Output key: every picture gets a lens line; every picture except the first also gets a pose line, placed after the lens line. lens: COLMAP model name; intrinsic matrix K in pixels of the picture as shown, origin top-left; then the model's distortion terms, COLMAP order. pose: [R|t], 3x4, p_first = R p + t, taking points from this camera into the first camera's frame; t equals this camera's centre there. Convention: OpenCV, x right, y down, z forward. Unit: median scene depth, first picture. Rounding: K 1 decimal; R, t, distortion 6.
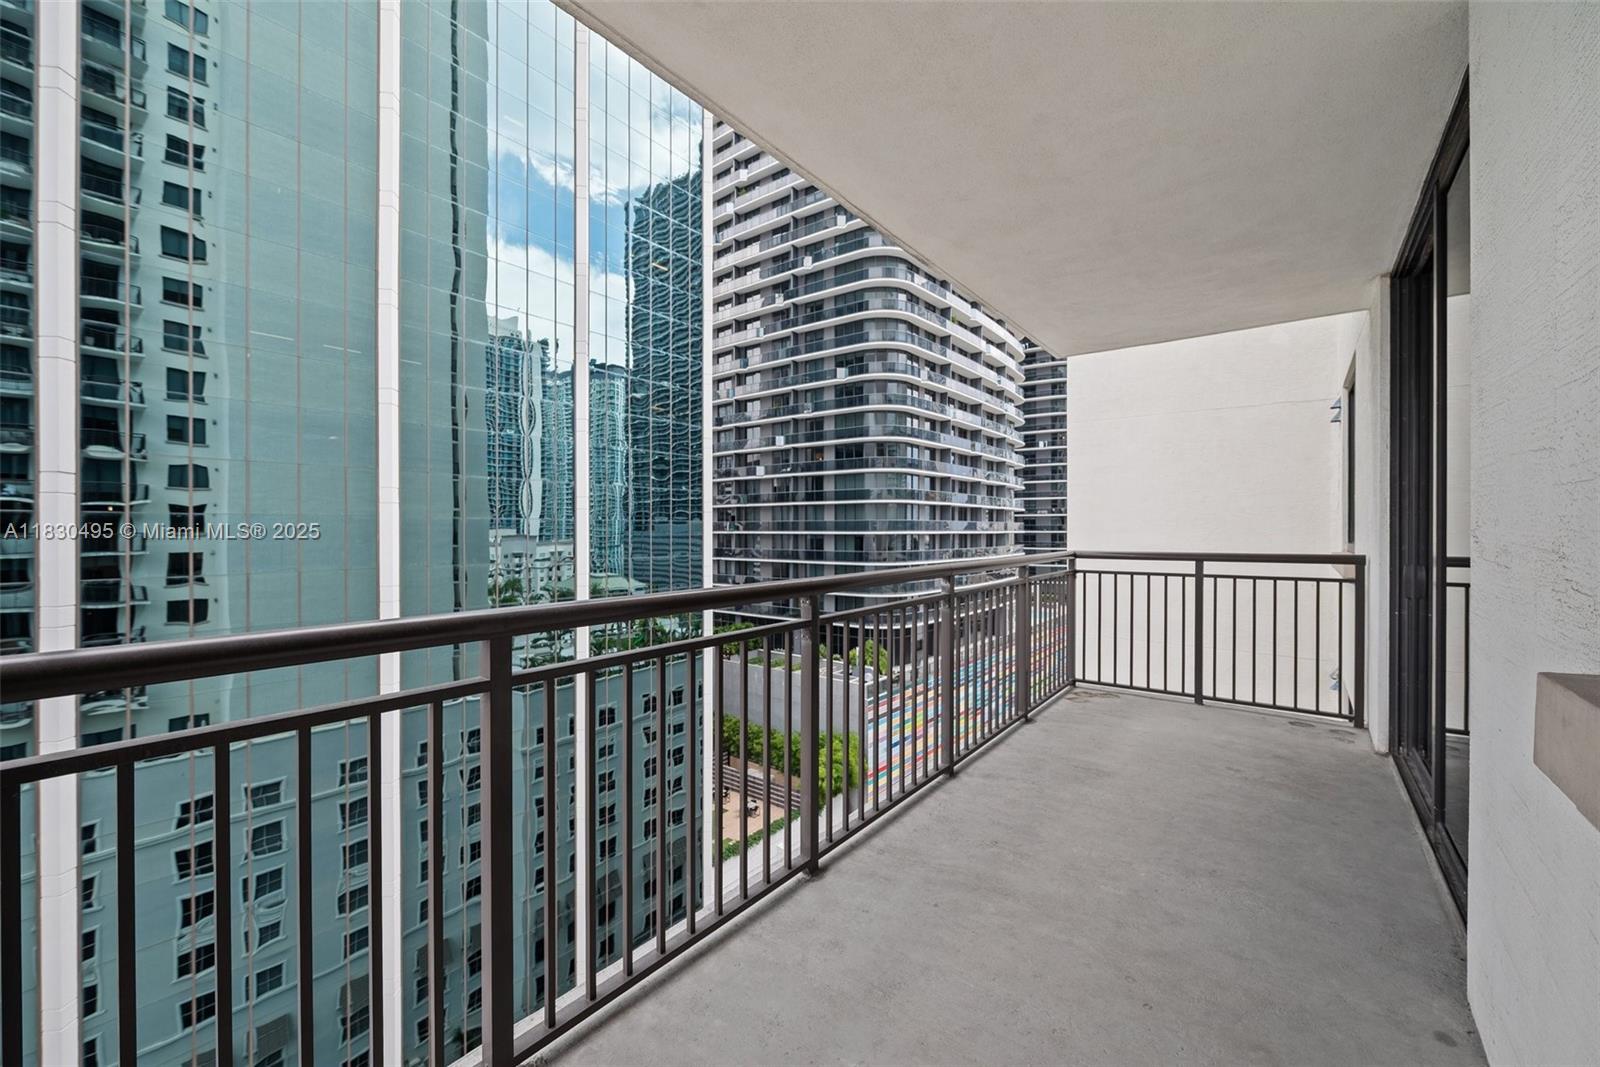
lens RADIAL K [[641.2, 0, 800.0], [0, 641.2, 533.5], [0, 0, 1]] dist [-0.002520, -0.000333]
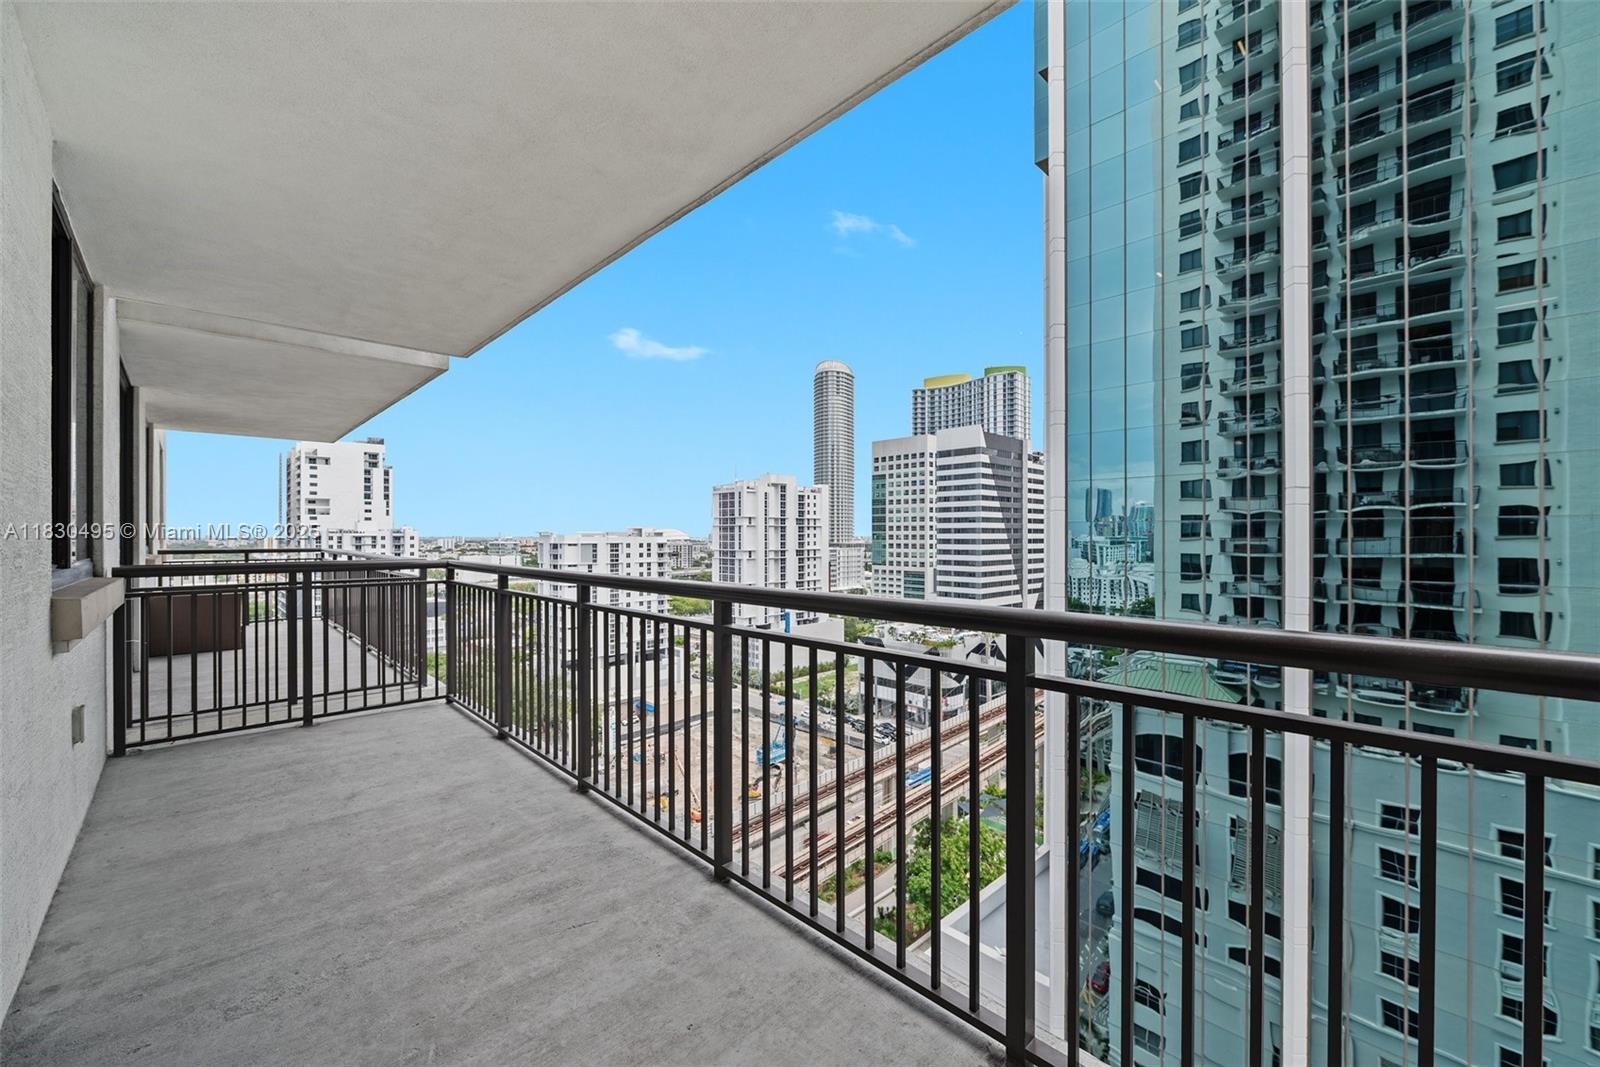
lens RADIAL K [[641.2, 0, 800.0], [0, 641.2, 533.5], [0, 0, 1]] dist [-0.002520, -0.000333]
pose [[-0.158296, -0.003637, -0.987385, 0.113377], [-0.002108, 0.999992, -0.003345, -0.000075], [0.987389, 0.001552, -0.158302, 0.147852]]
